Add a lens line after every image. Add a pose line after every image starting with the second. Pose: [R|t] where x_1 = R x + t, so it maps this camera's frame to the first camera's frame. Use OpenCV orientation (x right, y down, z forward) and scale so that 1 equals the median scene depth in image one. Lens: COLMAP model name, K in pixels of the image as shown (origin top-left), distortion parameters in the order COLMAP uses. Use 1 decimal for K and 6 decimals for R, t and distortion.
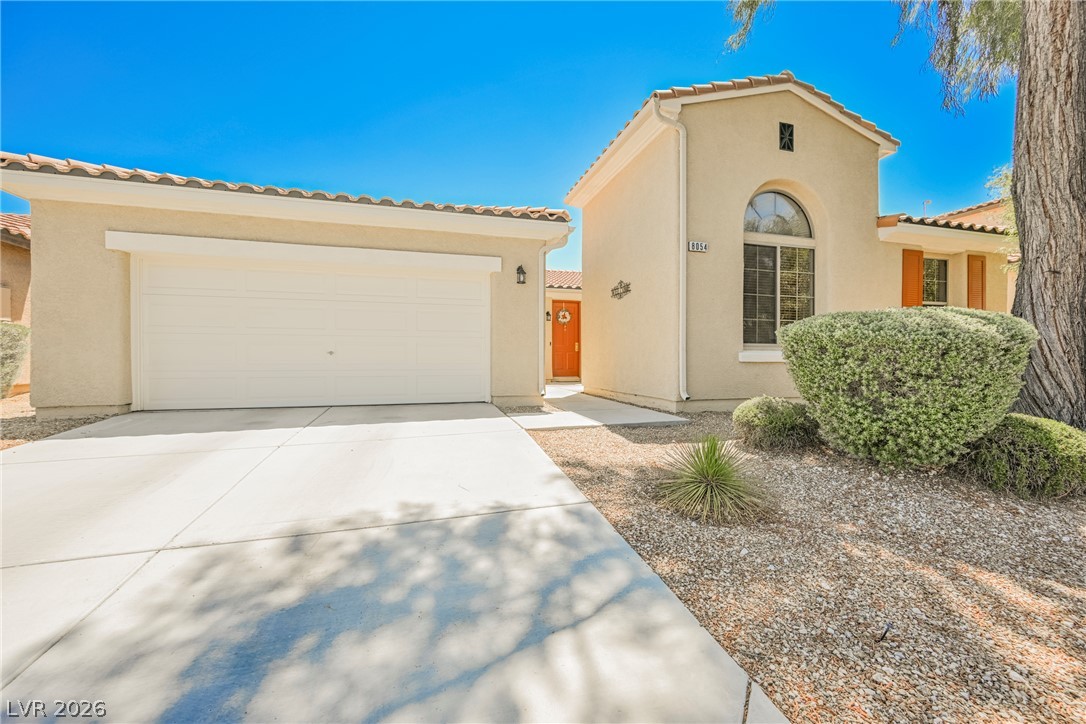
lens RADIAL K [[428.3, 0, 547.7], [0, 428.3, 361.4], [0, 0, 1]] dist [-0.001408, 0.000032]
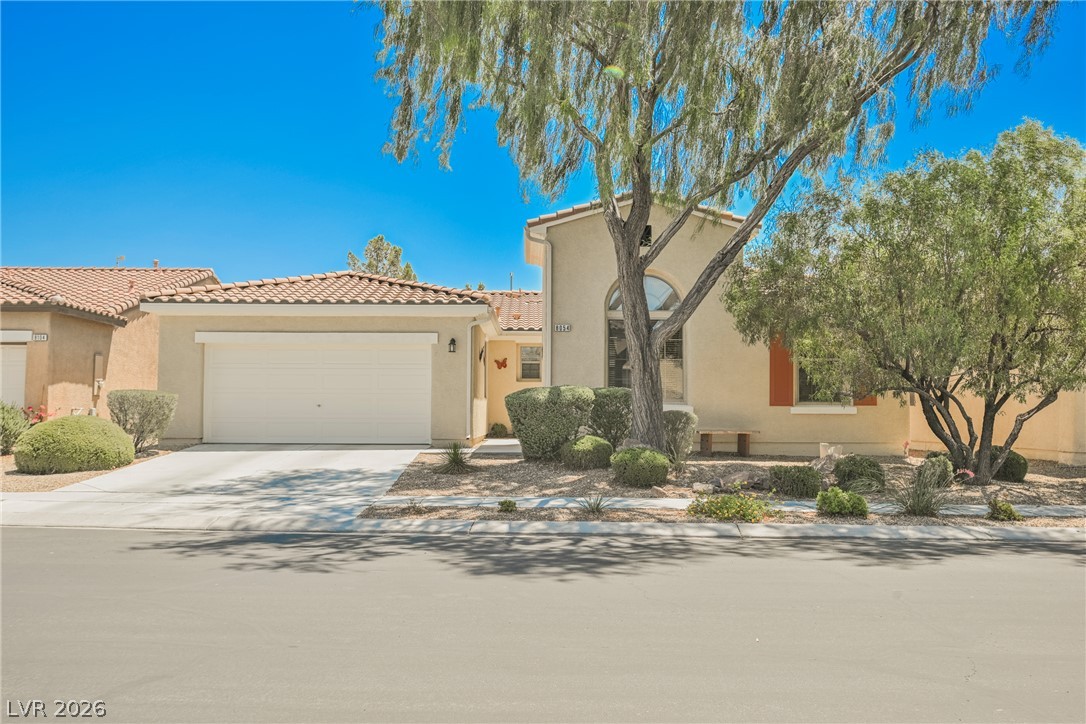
lens RADIAL K [[939.4, 0, 541.5], [0, 939.4, 359.7], [0, 0, 1]] dist [0.002580, 0.002601]
pose [[0.962236, -0.012030, -0.271950, 1.063529], [-0.004629, 0.998155, -0.060536, 0.012864], [0.272177, 0.059509, 0.960405, -1.816603]]
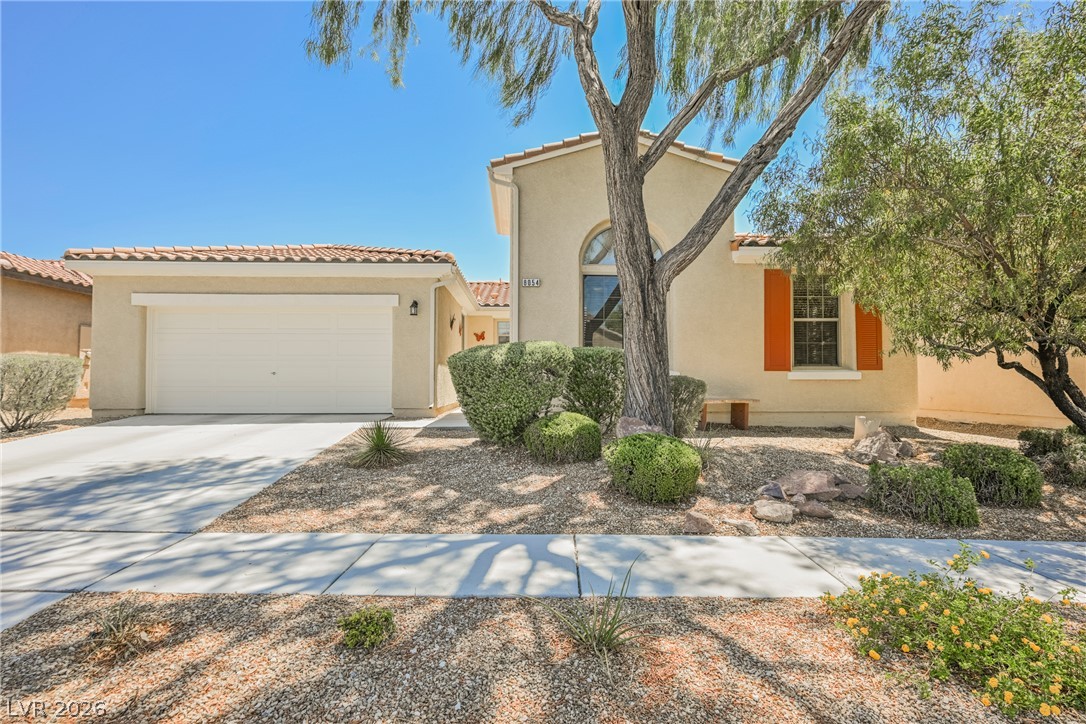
lens RADIAL K [[545.6, 0, 542.0], [0, 545.6, 363.4], [0, 0, 1]] dist [0.001555, 0.000829]
pose [[0.969876, -0.008615, -0.243446, 0.725521], [0.000024, 0.999378, -0.035270, 0.008994], [0.243599, 0.034202, 0.969273, -0.440689]]
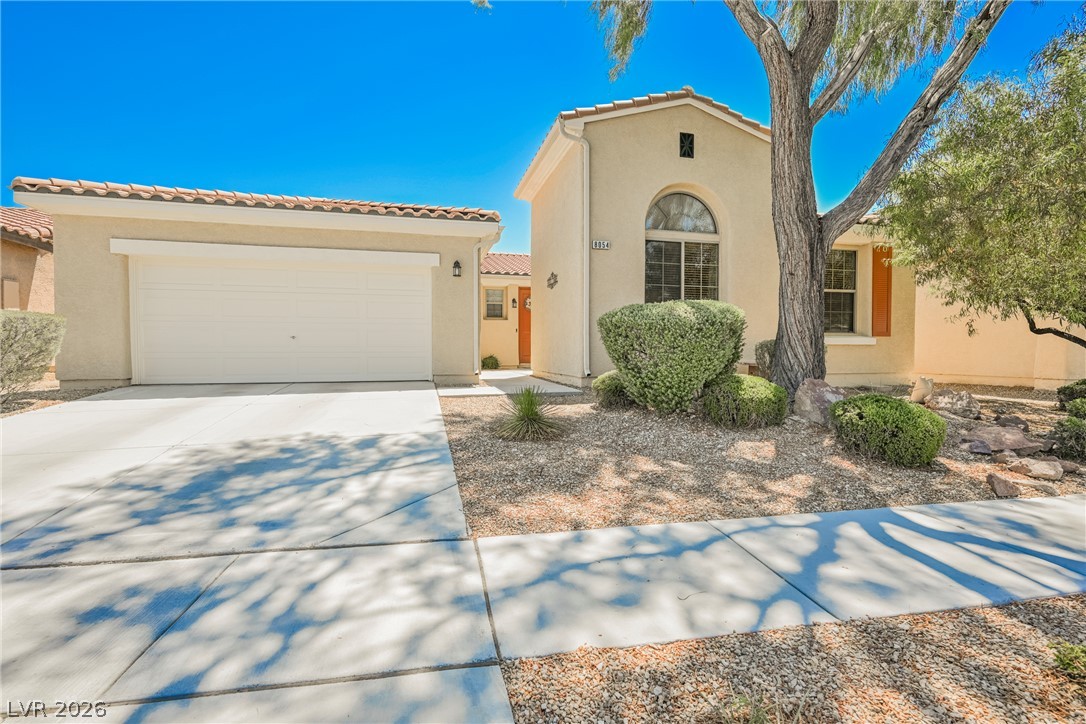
lens RADIAL K [[490.7, 0, 545.1], [0, 490.7, 361.2], [0, 0, 1]] dist [0.000519, -0.000196]
pose [[0.999427, -0.000865, -0.033826, 0.237210], [0.001467, 0.999841, 0.017794, 0.023355], [0.033806, -0.017834, 0.999269, -0.333283]]
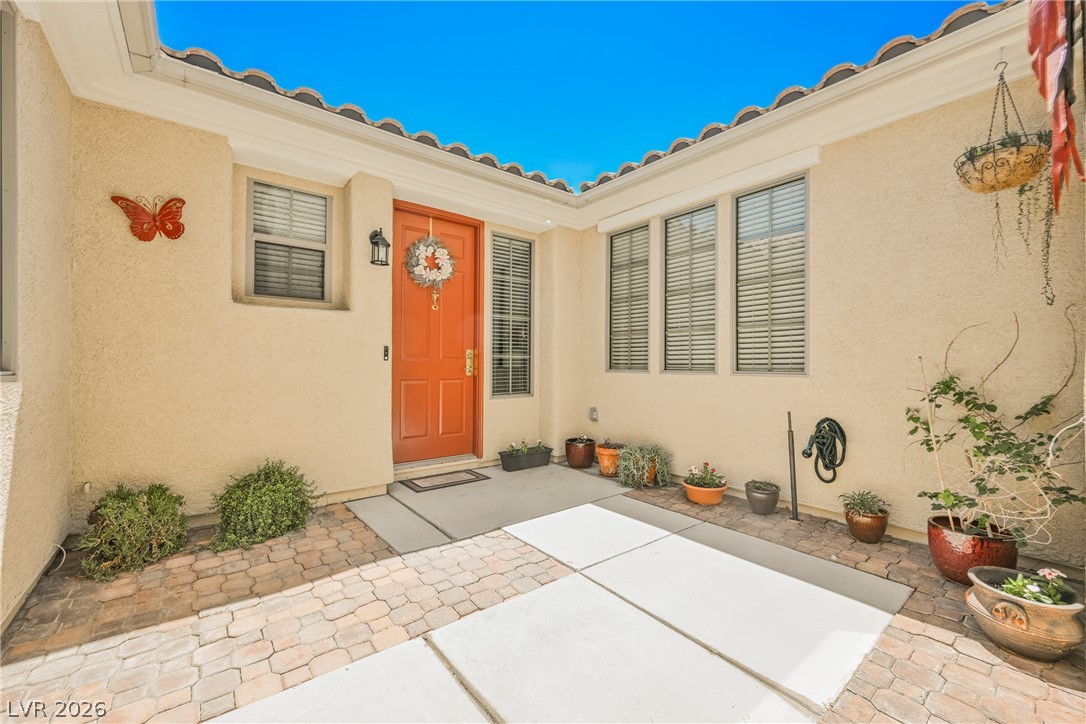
lens RADIAL K [[428.3, 0, 547.7], [0, 428.3, 361.4], [0, 0, 1]] dist [-0.001408, 0.000032]
pose [[0.920460, 0.005090, 0.390804, -0.011220], [0.000284, 0.999906, -0.013692, -0.064969], [-0.390837, 0.012714, 0.920372, 1.491746]]
